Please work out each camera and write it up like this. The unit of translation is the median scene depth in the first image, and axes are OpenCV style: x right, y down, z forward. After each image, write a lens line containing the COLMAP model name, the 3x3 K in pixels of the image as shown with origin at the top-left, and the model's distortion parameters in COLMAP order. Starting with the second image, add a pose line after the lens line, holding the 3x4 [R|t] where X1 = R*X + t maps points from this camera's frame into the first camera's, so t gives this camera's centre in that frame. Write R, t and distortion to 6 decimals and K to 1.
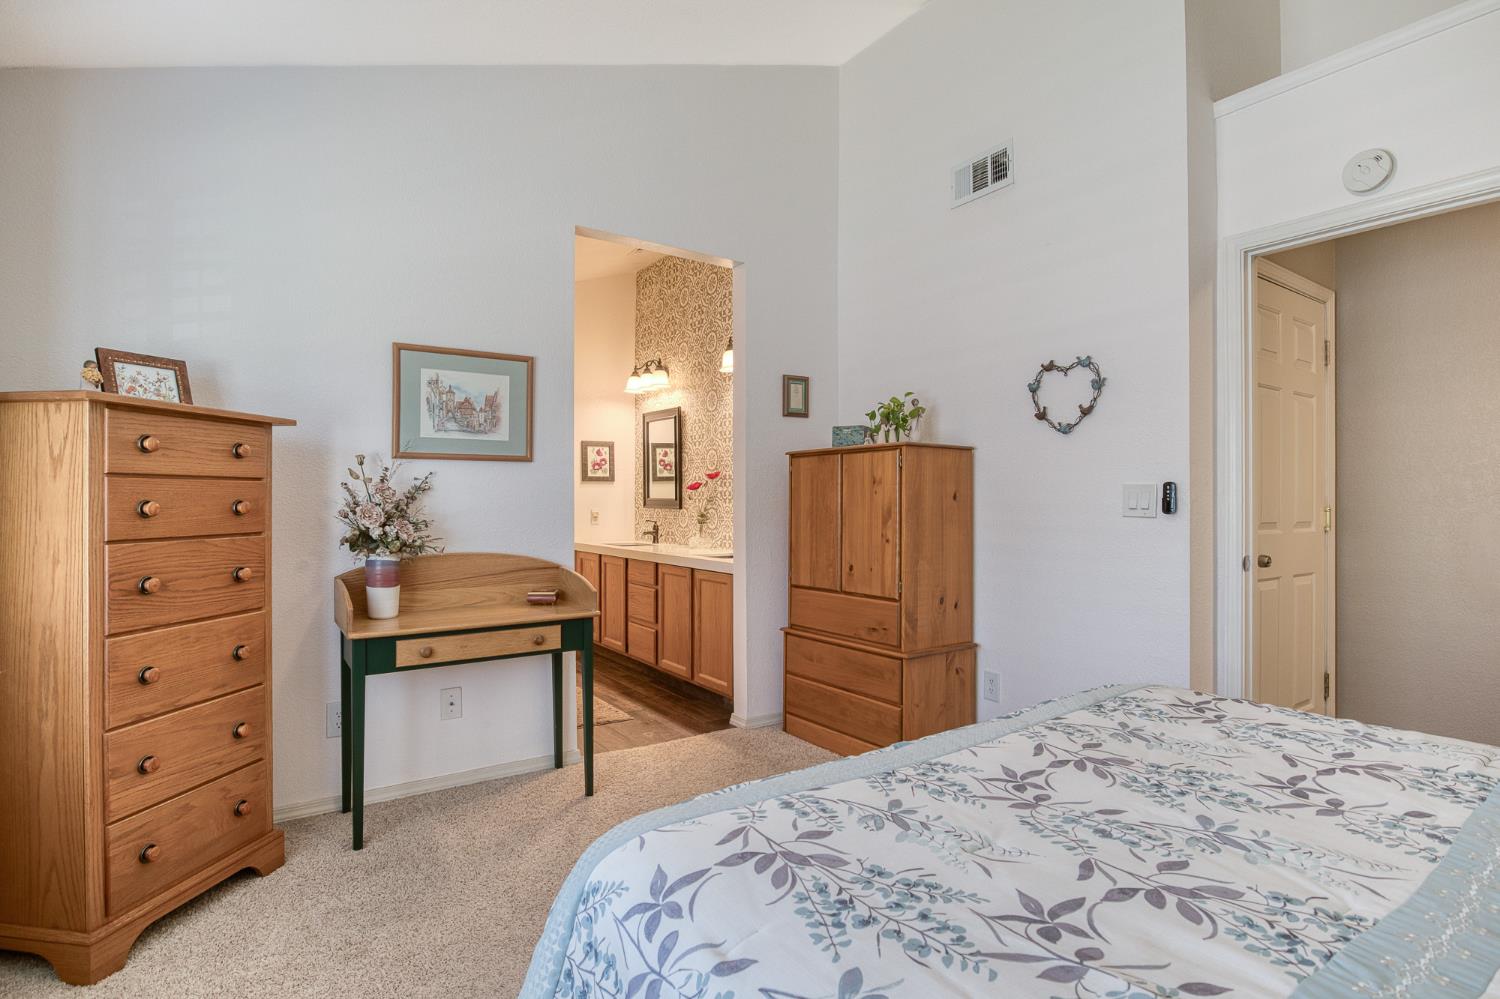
lens RADIAL K [[751.7, 0, 739.0], [0, 751.7, 495.4], [0, 0, 1]] dist [-0.029418, 0.008078]
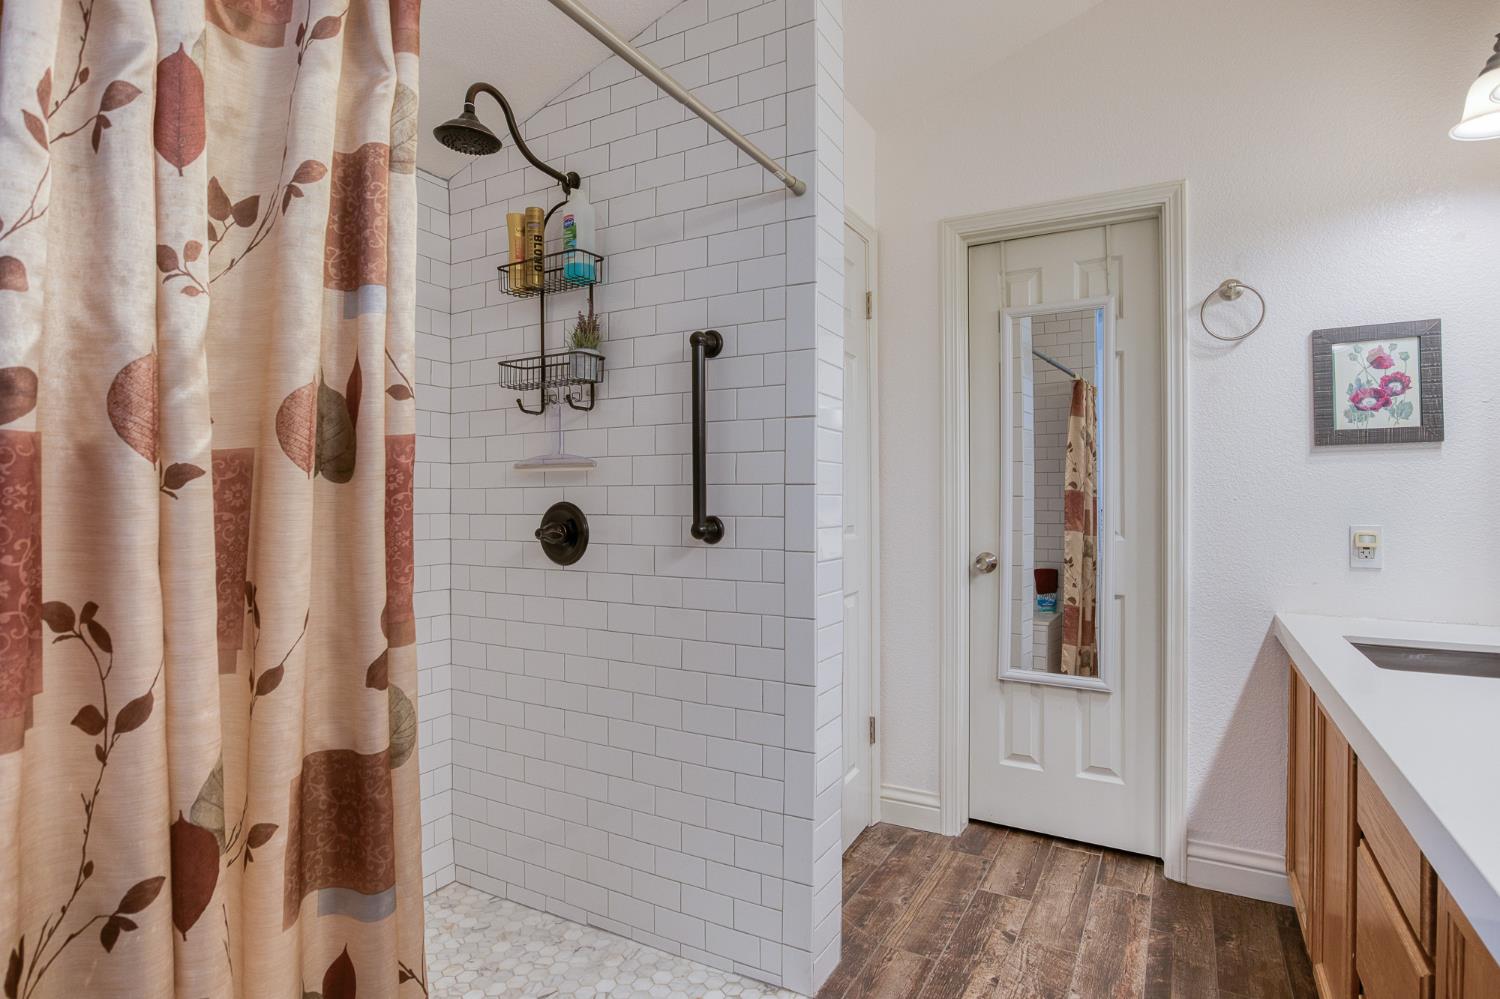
lens RADIAL K [[751.7, 0, 750.5], [0, 751.7, 493.7], [0, 0, 1]] dist [-0.029418, 0.008078]
pose [[0.467967, -0.011911, -0.883665, -0.026904], [0.006567, 0.999928, -0.010001, 0.005168], [0.883721, -0.001123, 0.468012, 0.602236]]
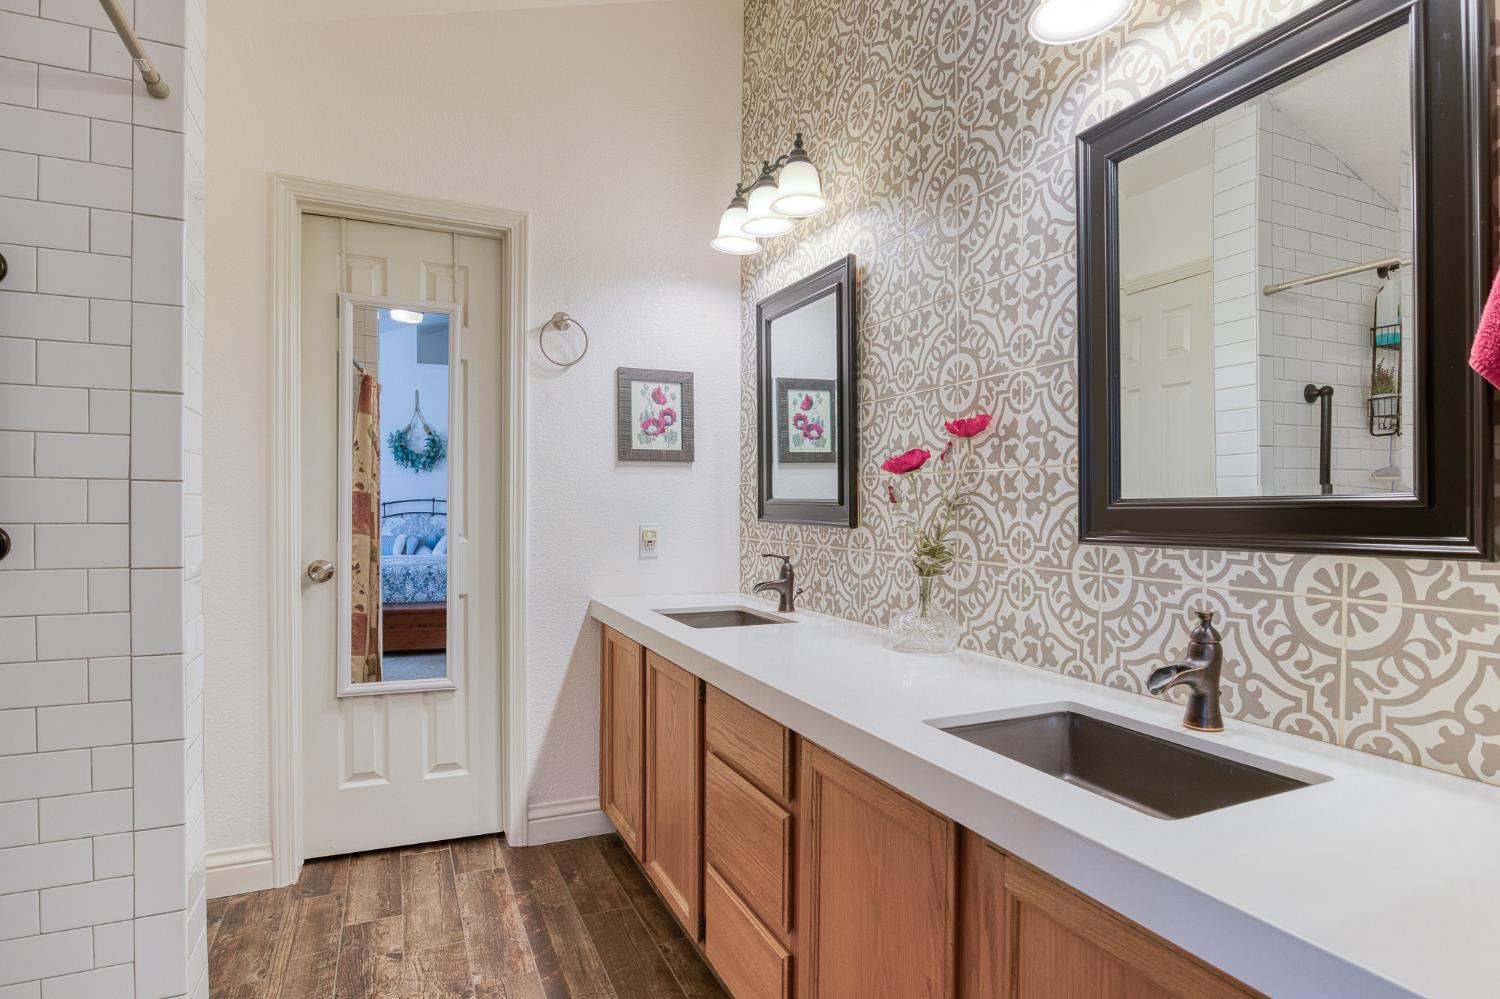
lens RADIAL K [[784.9, 0, 747.9], [0, 784.9, 510.3], [0, 0, 1]] dist [-0.015471, 0.003154]
pose [[0.988195, 0.004032, -0.153151, -0.064408], [-0.002265, 0.999929, 0.011716, 0.004521], [0.153187, -0.011231, 0.988133, 0.557832]]
